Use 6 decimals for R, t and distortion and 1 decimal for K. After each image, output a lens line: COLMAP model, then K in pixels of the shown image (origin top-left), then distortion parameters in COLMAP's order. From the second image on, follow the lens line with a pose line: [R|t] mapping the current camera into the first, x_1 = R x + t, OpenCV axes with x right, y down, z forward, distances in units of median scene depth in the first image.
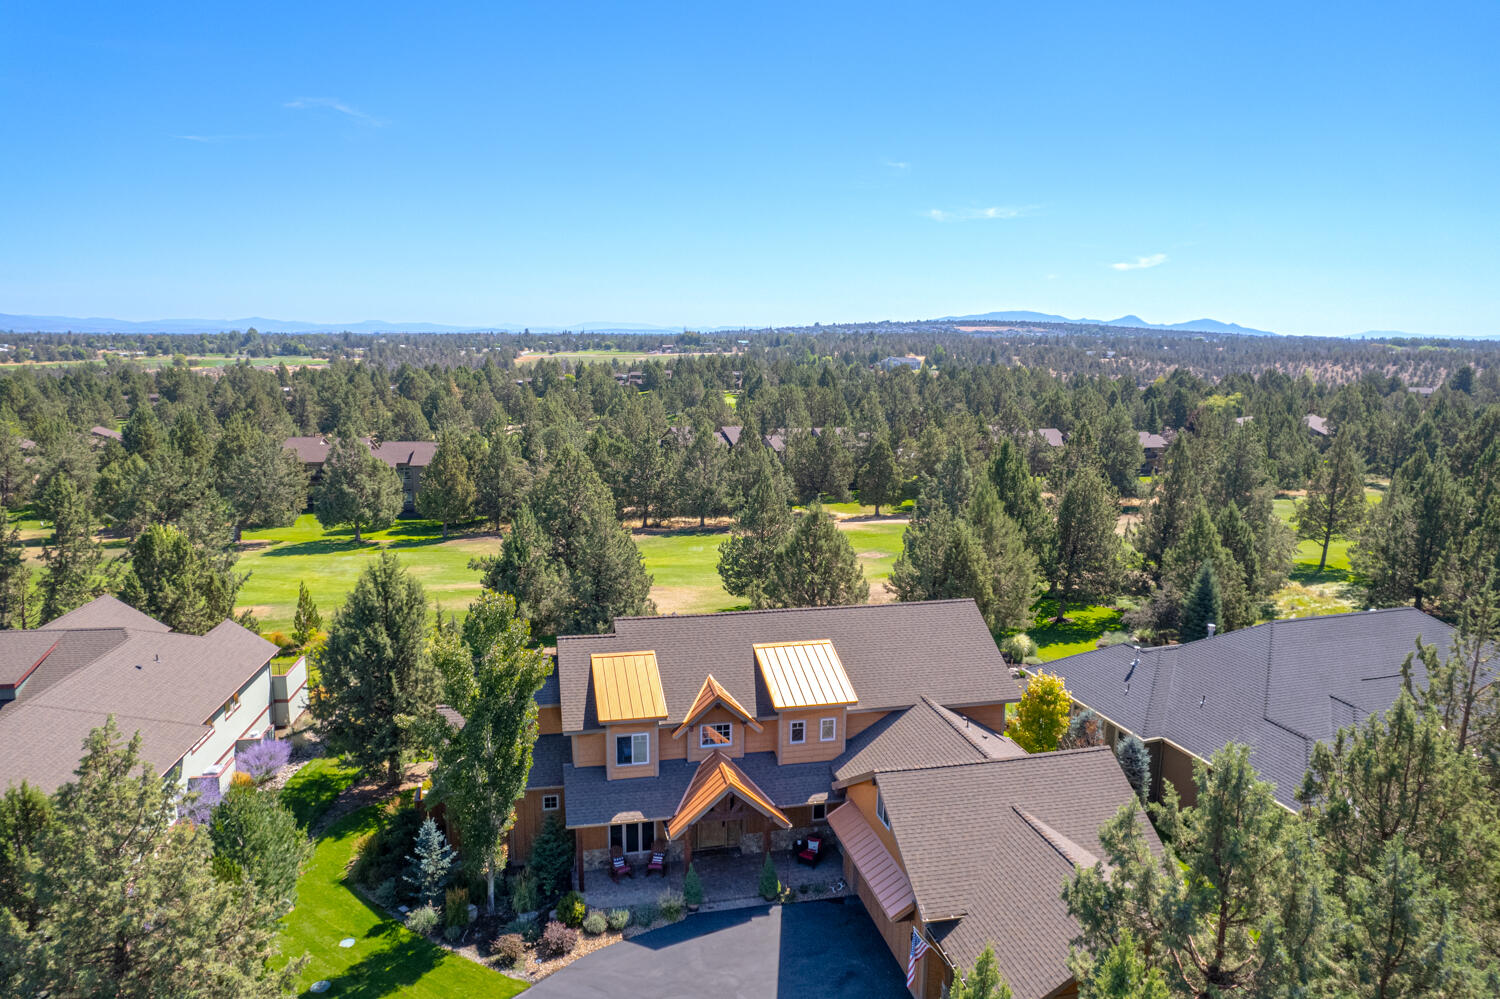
lens RADIAL K [[967.4, 0, 754.7], [0, 967.4, 505.1], [0, 0, 1]] dist [-0.065631, 0.053451]
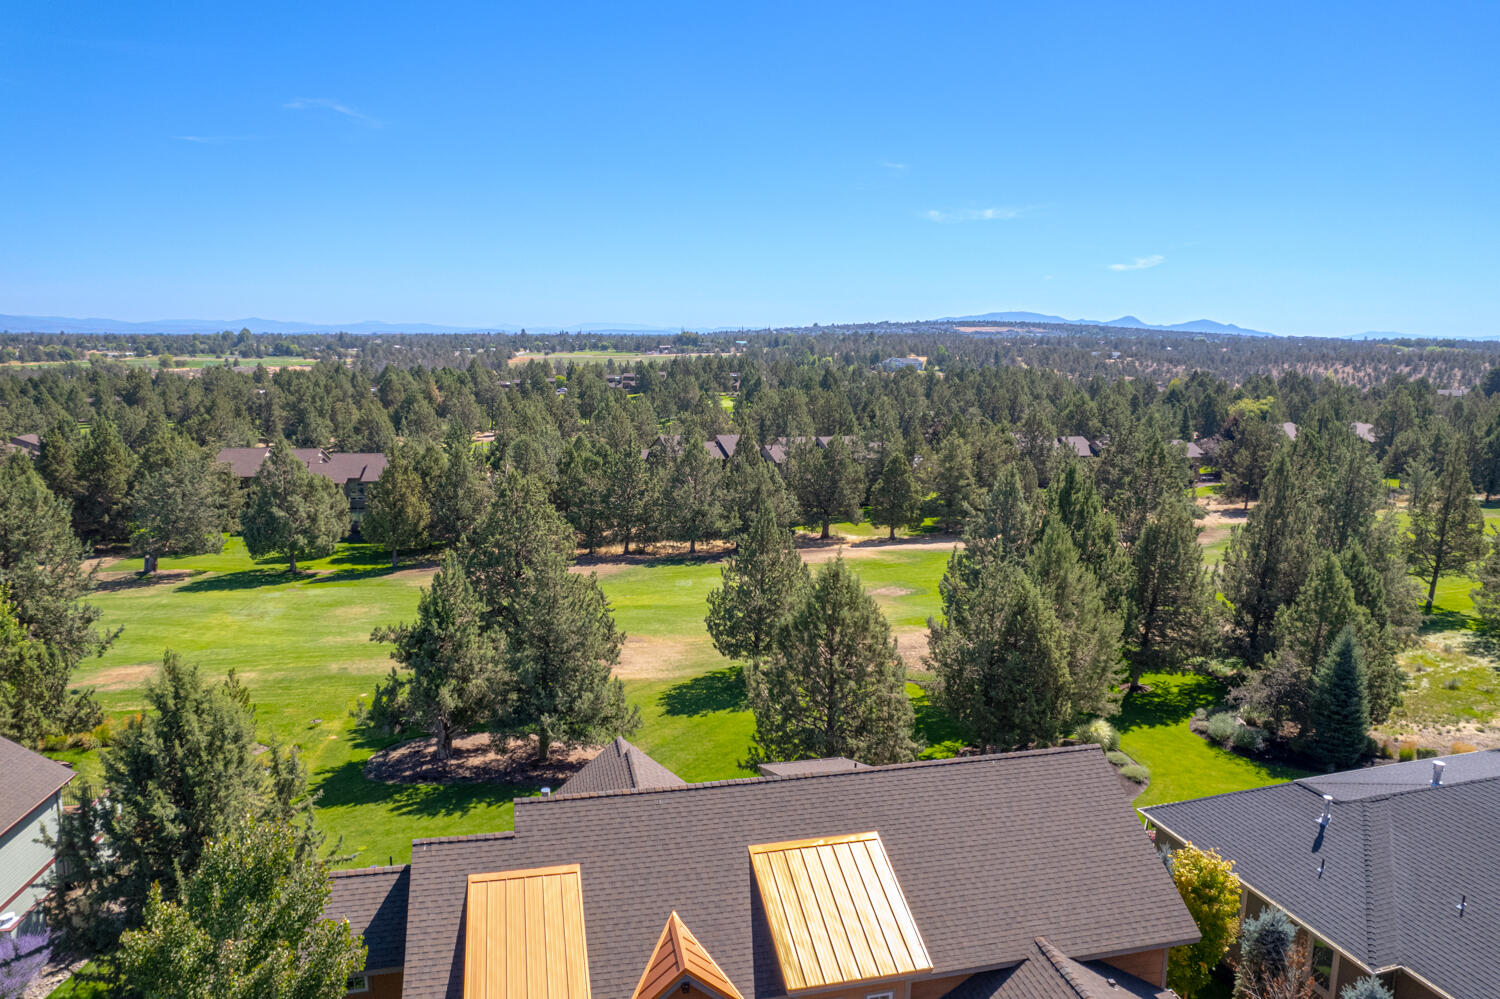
lens RADIAL K [[967.4, 0, 754.7], [0, 967.4, 505.1], [0, 0, 1]] dist [-0.065631, 0.053451]
pose [[0.999999, -0.000098, 0.001621, 0.000359], [0.000099, 1.000000, -0.000647, -0.020001], [-0.001621, 0.000647, 0.999998, 0.127903]]
